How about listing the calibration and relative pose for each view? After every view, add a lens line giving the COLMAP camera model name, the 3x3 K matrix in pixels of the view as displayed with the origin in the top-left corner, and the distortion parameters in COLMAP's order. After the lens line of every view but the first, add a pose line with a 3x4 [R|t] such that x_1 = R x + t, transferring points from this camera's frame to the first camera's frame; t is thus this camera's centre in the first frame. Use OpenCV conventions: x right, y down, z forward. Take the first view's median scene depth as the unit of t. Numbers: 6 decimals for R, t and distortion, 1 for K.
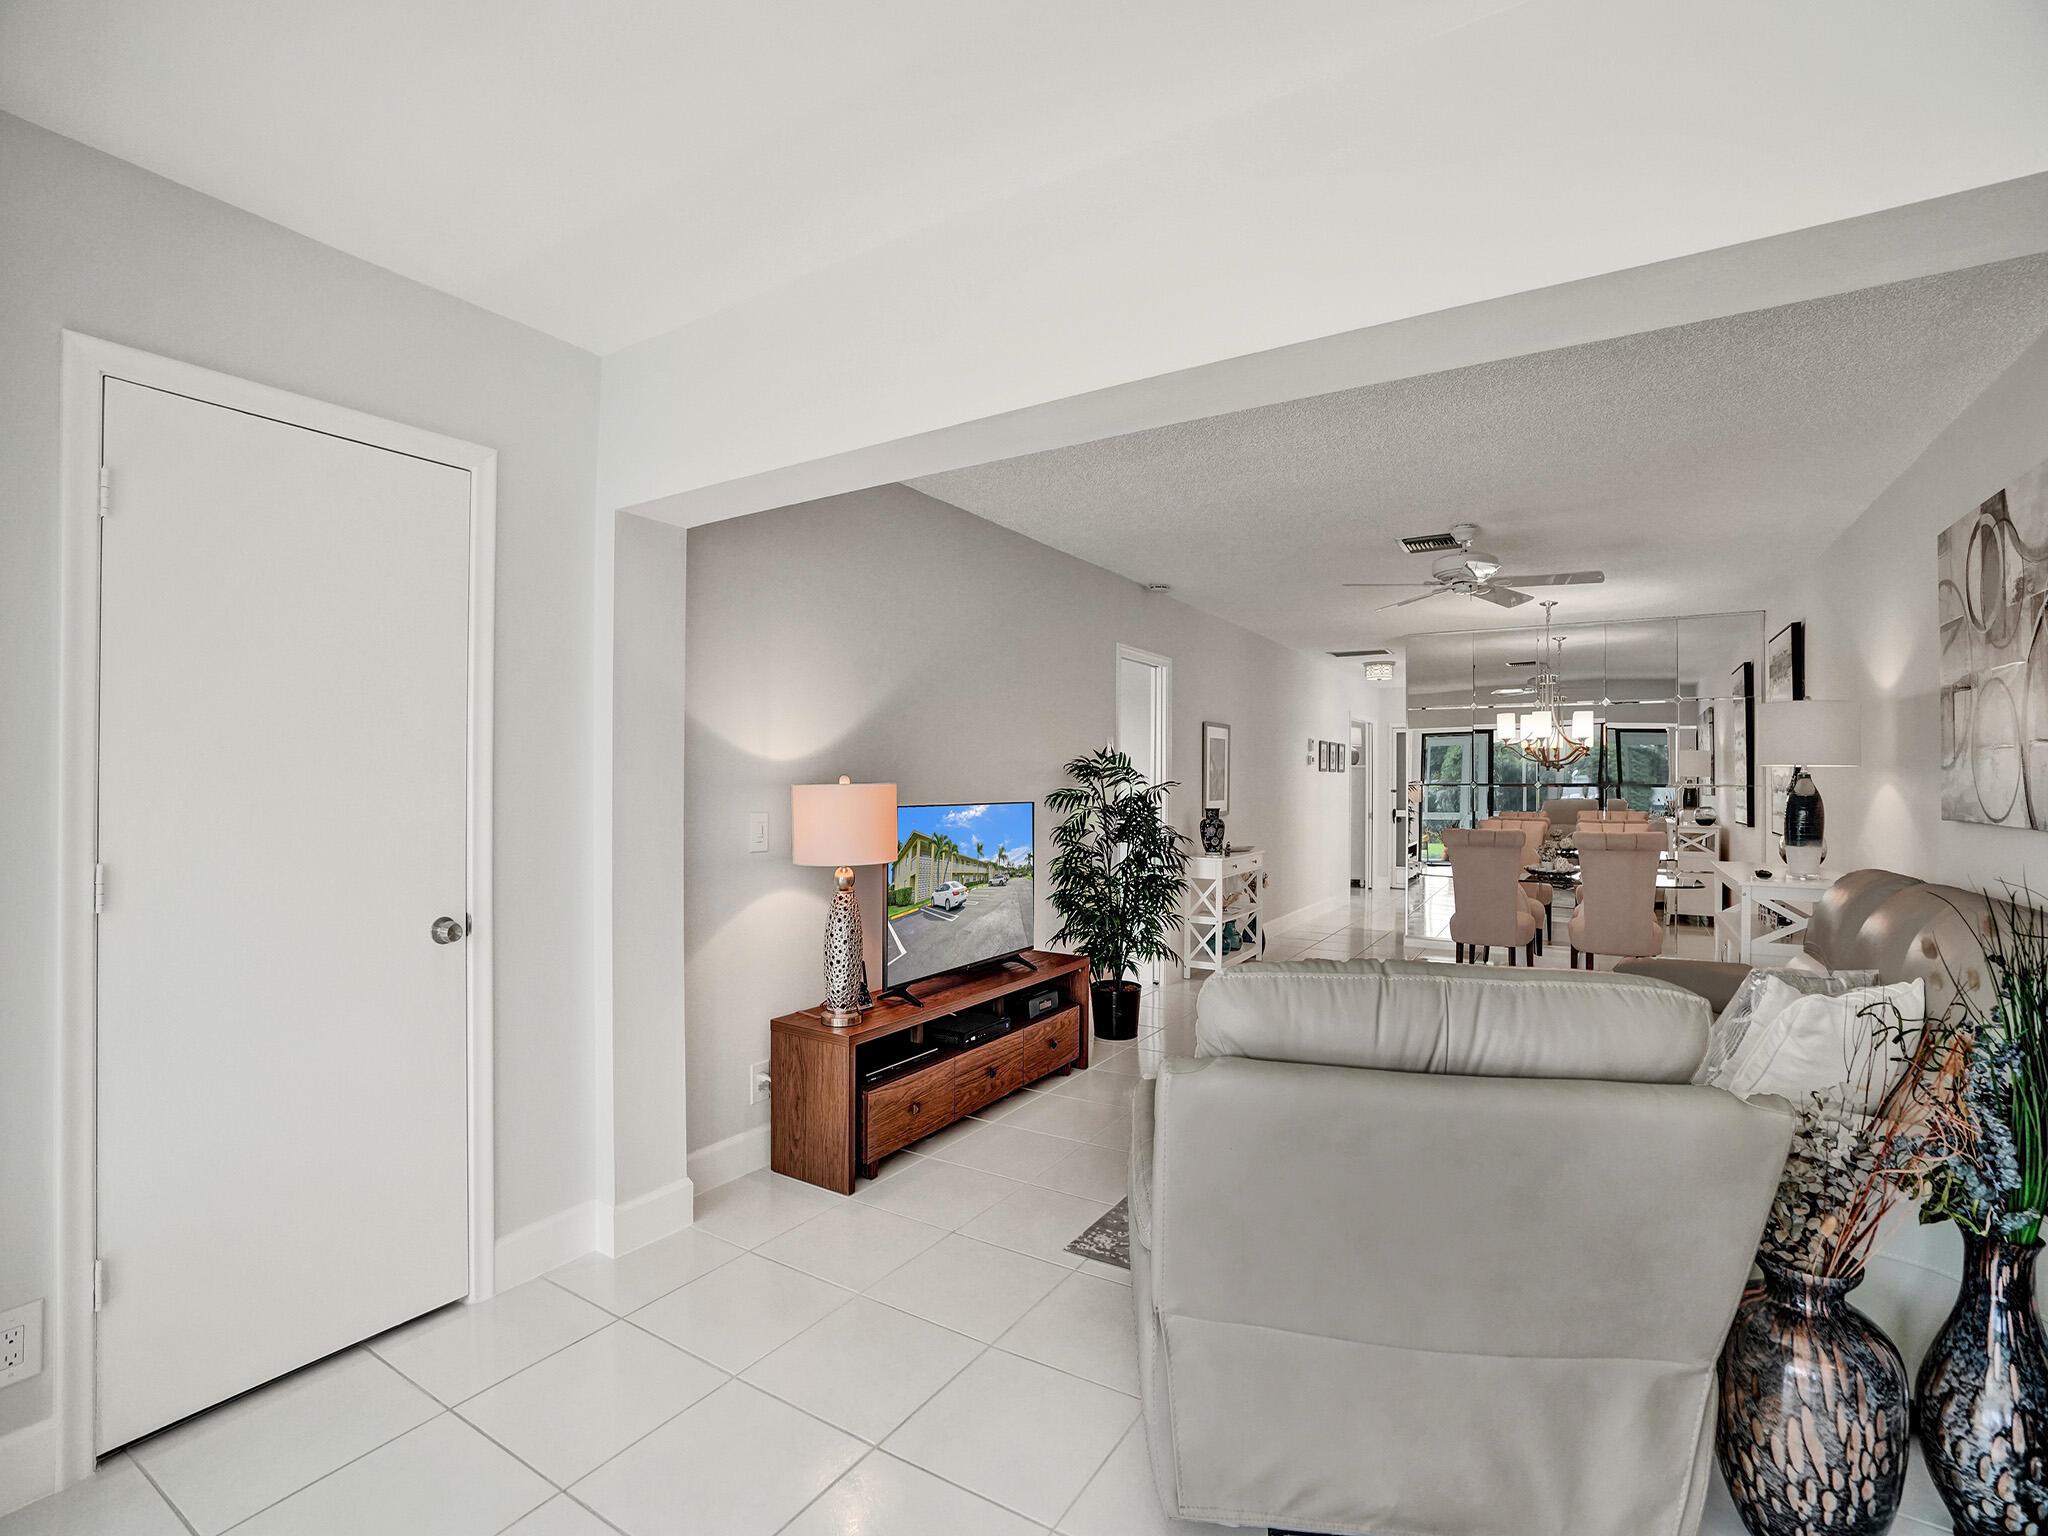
lens RADIAL K [[952.3, 0, 1007.1], [0, 952.3, 763.5], [0, 0, 1]] dist [-0.056850, 0.018552]
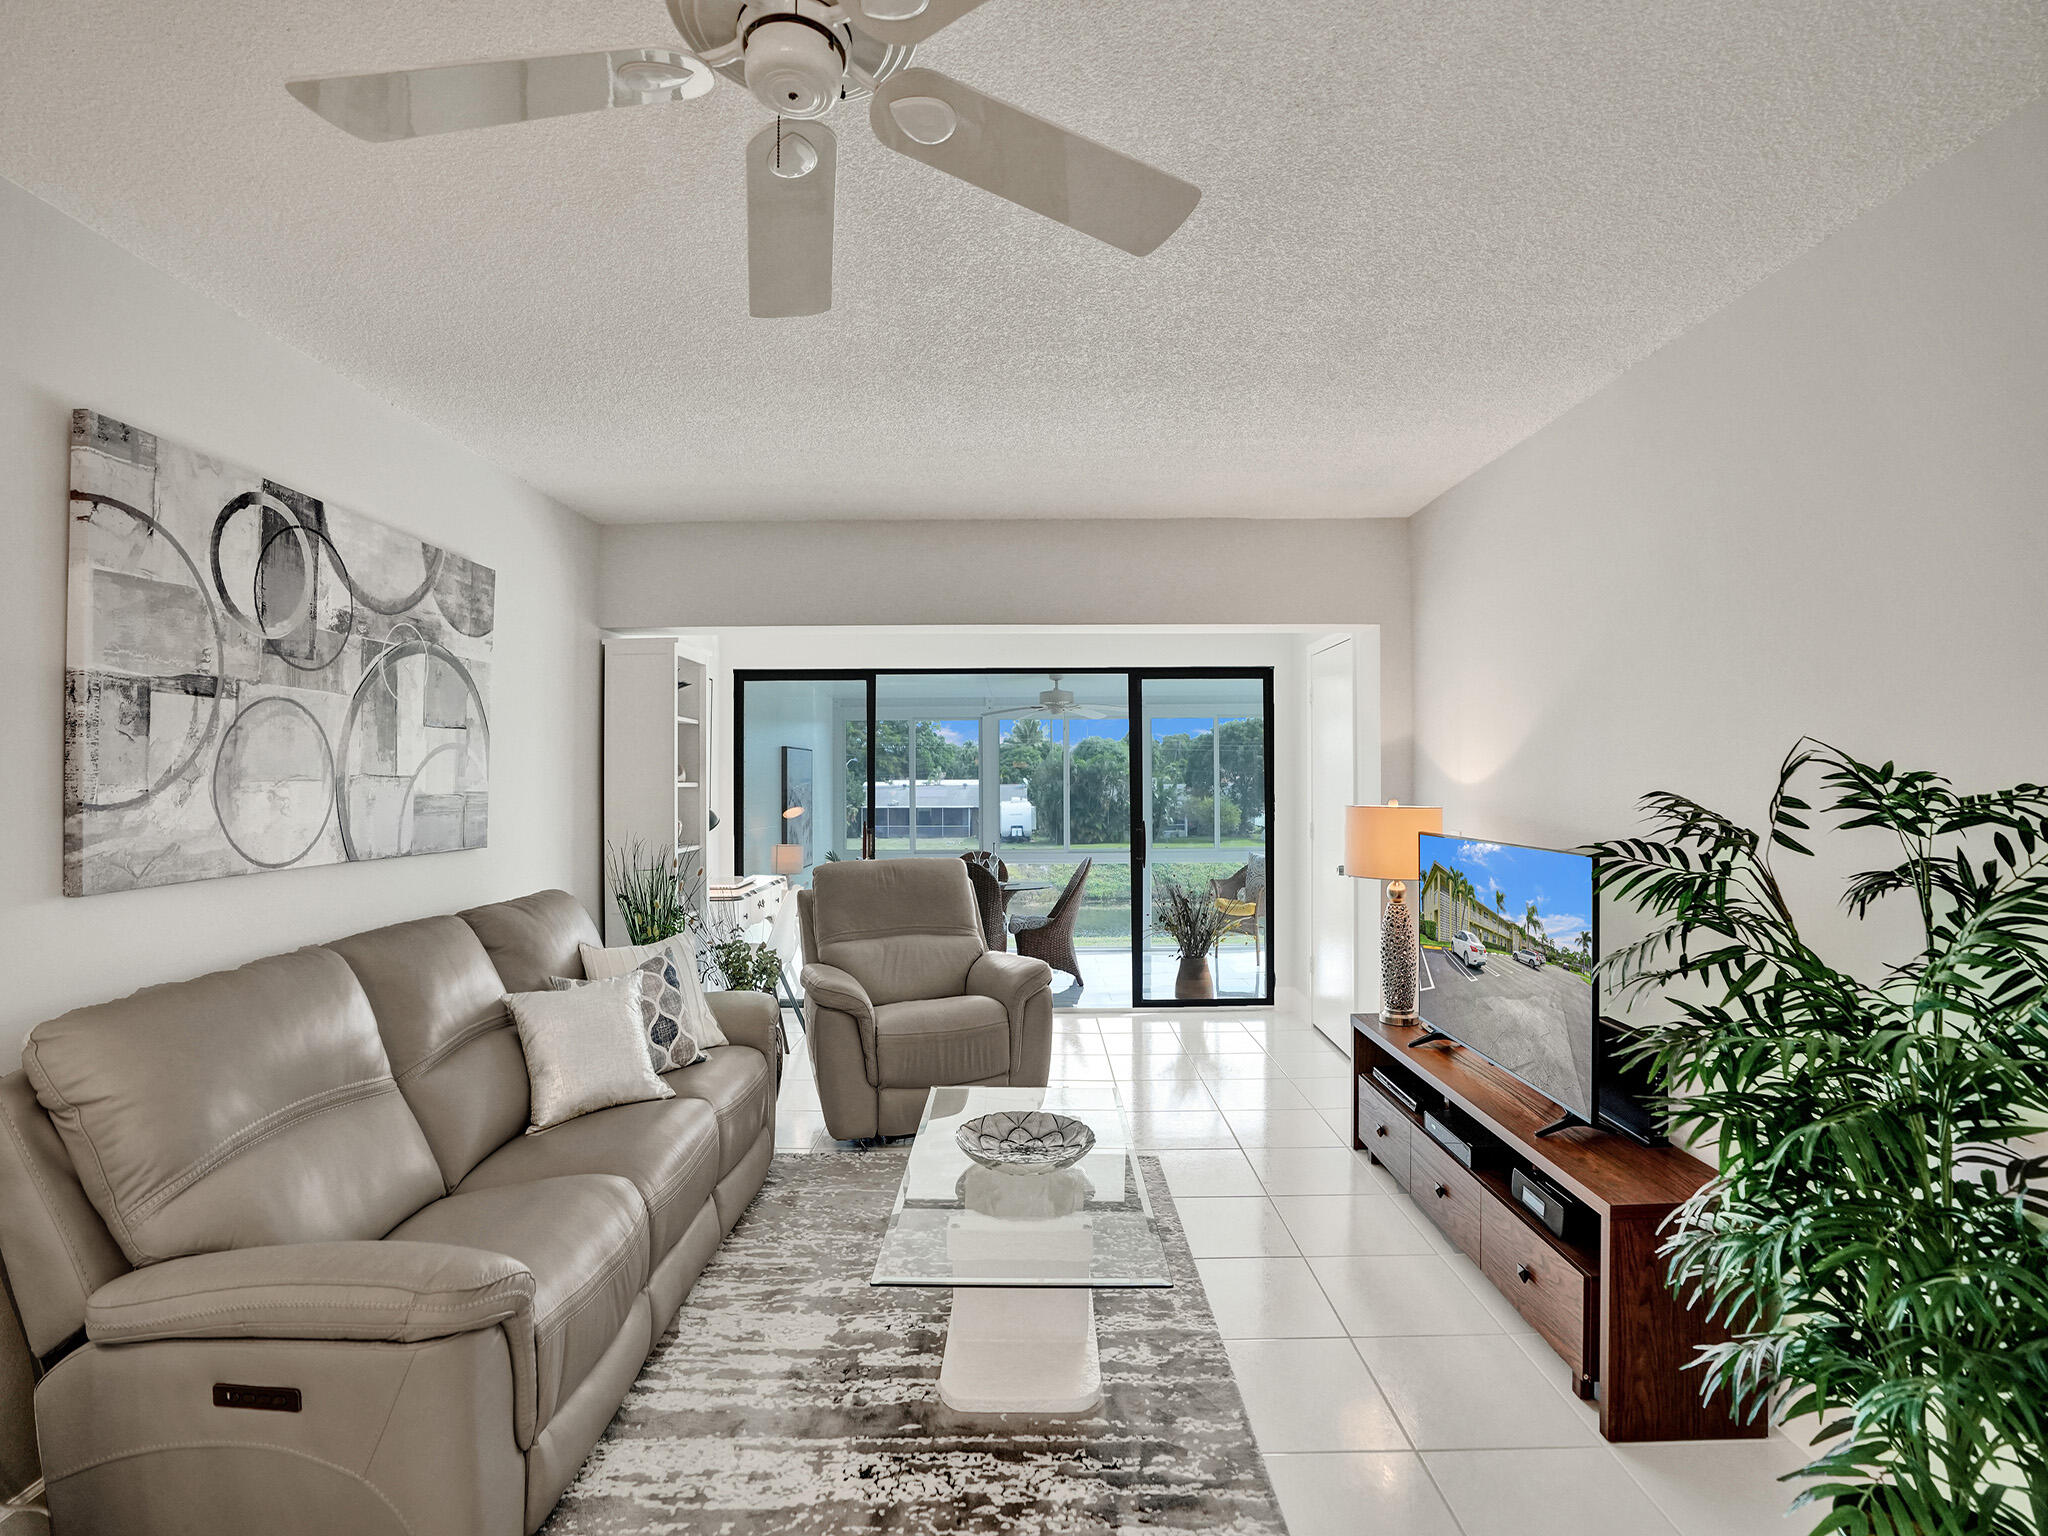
lens RADIAL K [[952.3, 0, 1028.4], [0, 952.3, 766.0], [0, 0, 1]] dist [-0.056850, 0.018552]
pose [[-0.838640, -0.005549, -0.544658, 0.697208], [0.012919, 0.999464, -0.030074, 0.003579], [0.544533, -0.032258, -0.838119, 1.512673]]
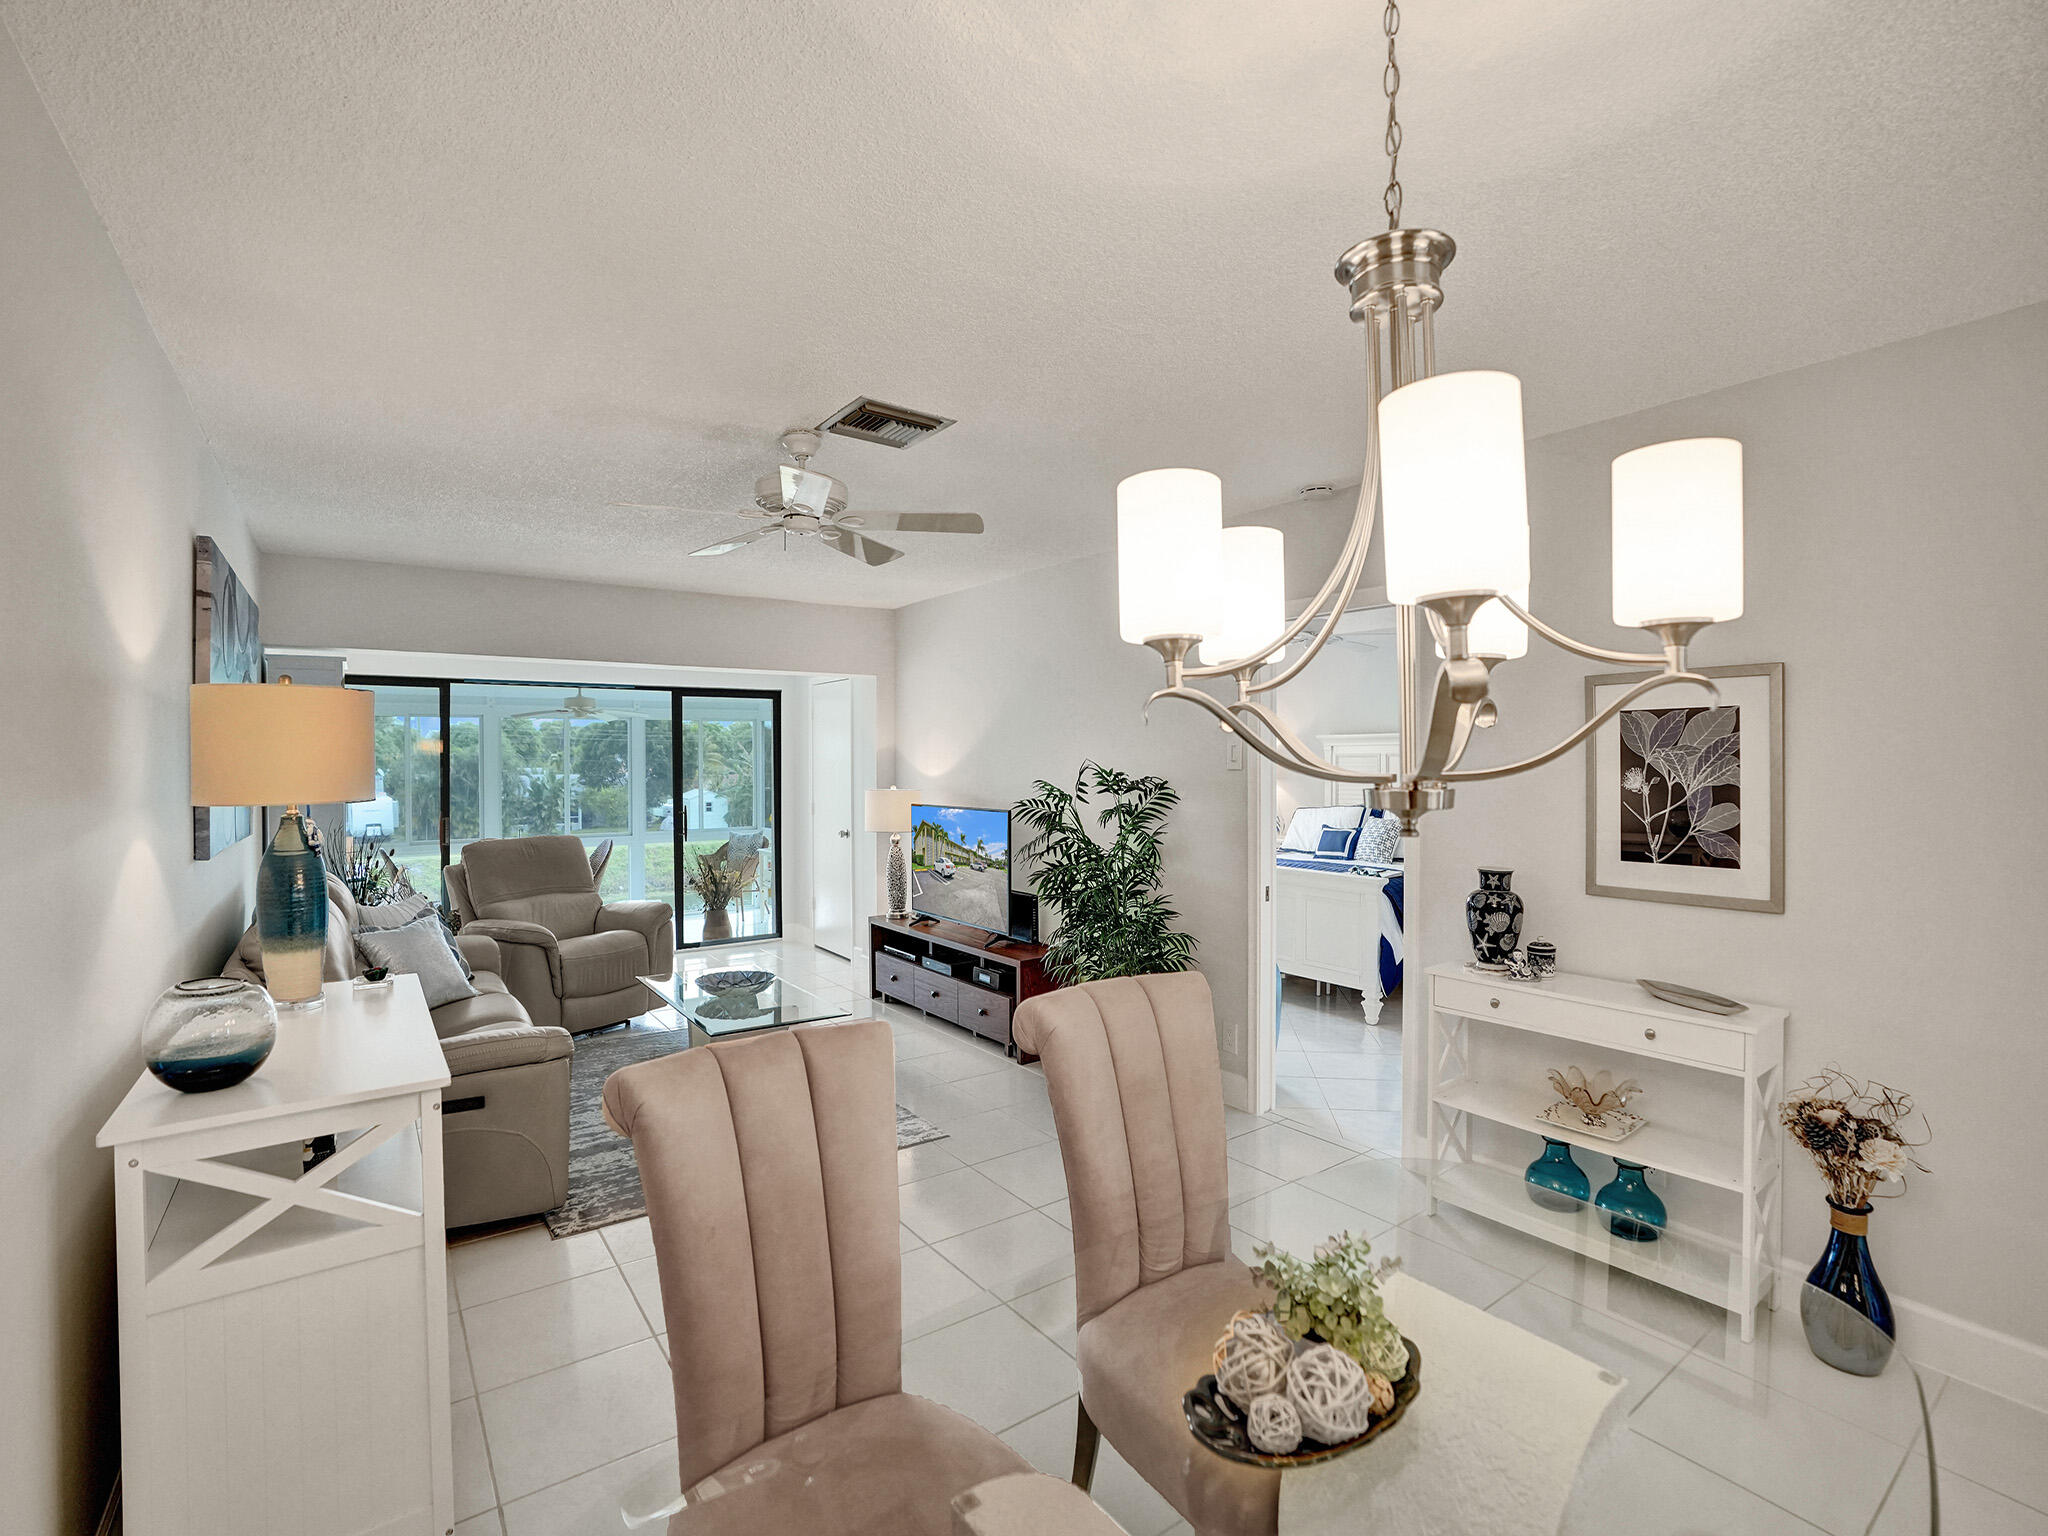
lens RADIAL K [[952.3, 0, 1035.1], [0, 952.3, 762.2], [0, 0, 1]] dist [-0.056850, 0.018552]
pose [[-0.353247, -0.001554, -0.935529, 1.312181], [0.023126, 0.999679, -0.010392, -0.004371], [0.935244, -0.025306, -0.353097, 1.715337]]
